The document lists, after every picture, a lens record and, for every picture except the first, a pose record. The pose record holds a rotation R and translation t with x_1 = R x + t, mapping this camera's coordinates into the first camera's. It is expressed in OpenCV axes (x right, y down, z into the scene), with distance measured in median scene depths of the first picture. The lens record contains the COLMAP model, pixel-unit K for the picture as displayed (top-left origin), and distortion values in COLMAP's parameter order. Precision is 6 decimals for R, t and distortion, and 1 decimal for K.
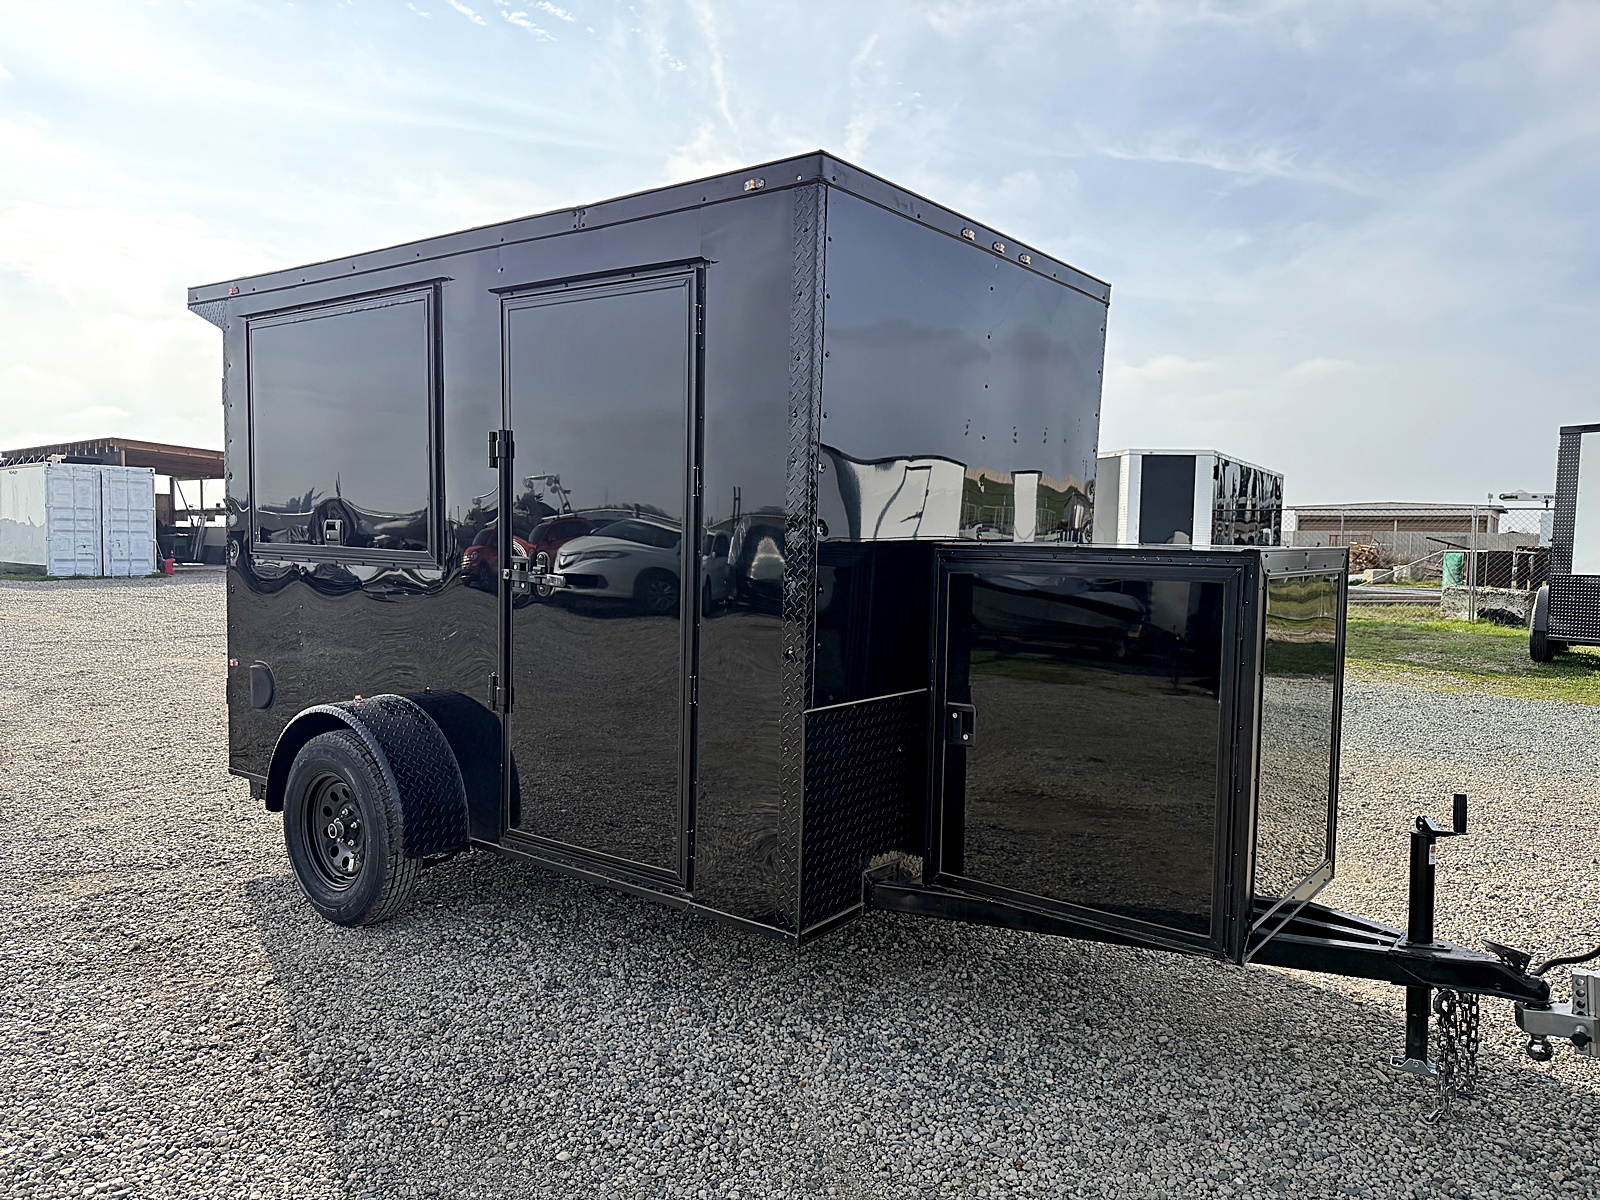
lens RADIAL K [[1127.9, 0, 798.5], [0, 1127.9, 602.9], [0, 0, 1]] dist [0.020405, -0.014121]
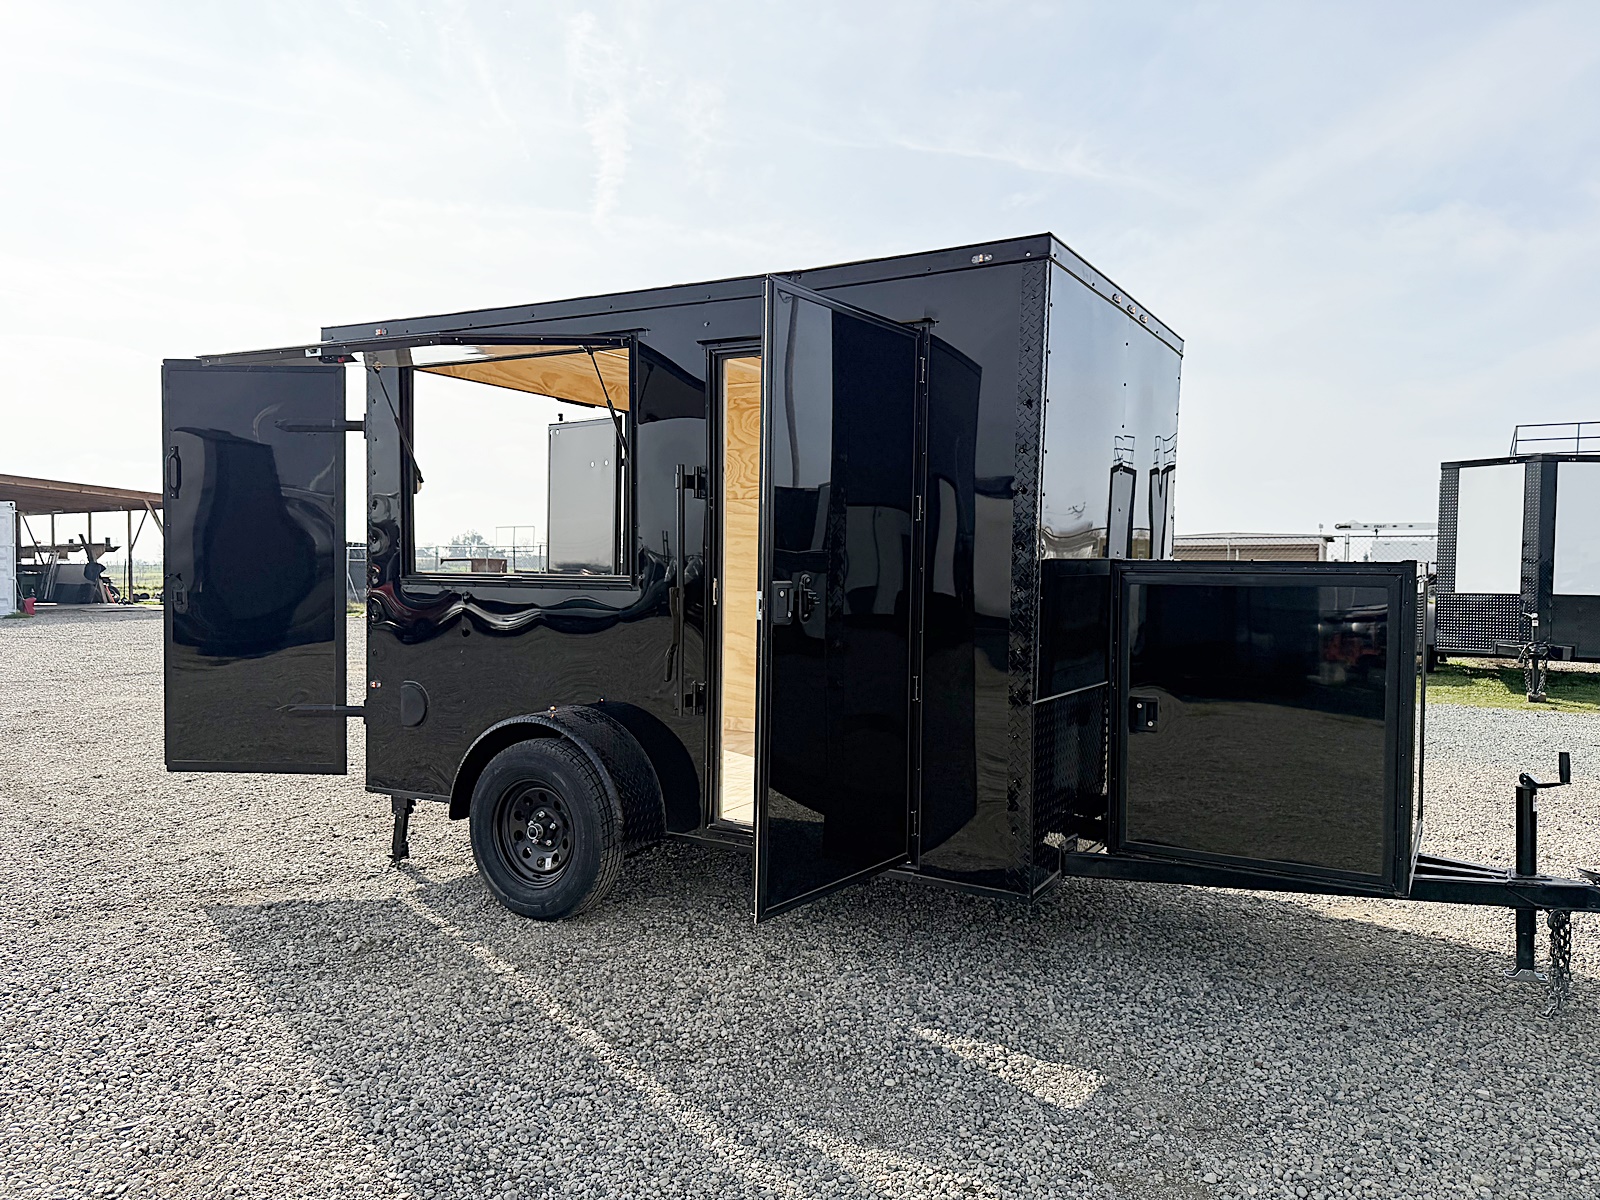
lens RADIAL K [[1127.9, 0, 806.1], [0, 1127.9, 594.5], [0, 0, 1]] dist [0.020405, -0.014121]
pose [[0.992083, -0.011846, 0.125022, -0.292264], [0.016400, 0.999236, -0.035467, 0.017579], [-0.124507, 0.037237, 0.991520, -0.110987]]
